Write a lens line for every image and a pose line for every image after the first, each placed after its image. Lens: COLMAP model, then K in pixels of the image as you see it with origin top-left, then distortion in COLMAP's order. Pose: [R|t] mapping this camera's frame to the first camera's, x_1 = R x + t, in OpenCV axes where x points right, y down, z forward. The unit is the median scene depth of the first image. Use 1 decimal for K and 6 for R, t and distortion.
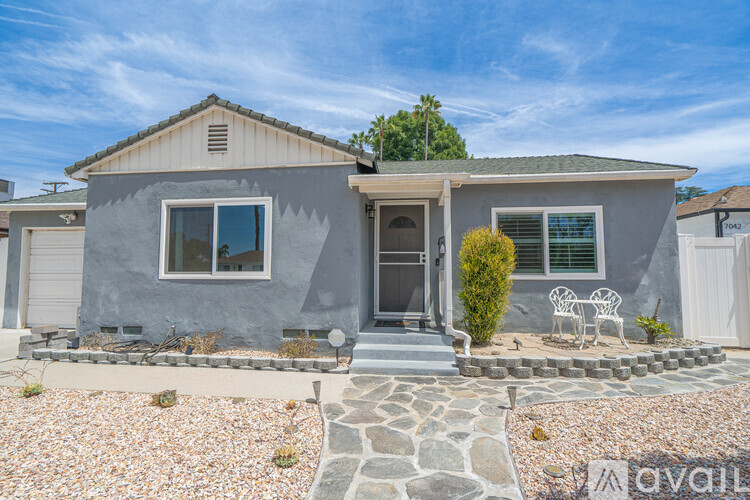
lens RADIAL K [[336.6, 0, 374.2], [0, 336.6, 249.8], [0, 0, 1]] dist [-0.002214, 0.003745]
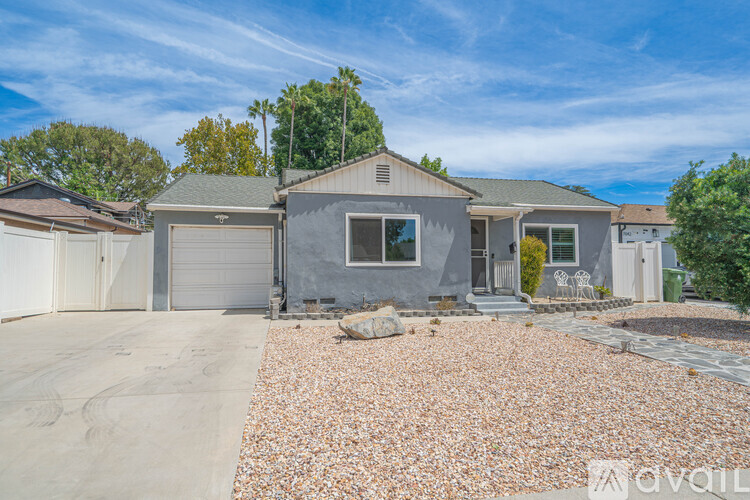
lens RADIAL K [[432.8, 0, 374.3], [0, 432.8, 253.0], [0, 0, 1]] dist [0.014547, 0.002904]
pose [[0.944606, 0.006736, 0.328137, -0.140505], [-0.014925, 0.999637, 0.022444, -0.002152], [-0.327866, -0.026098, 0.944364, -0.104165]]
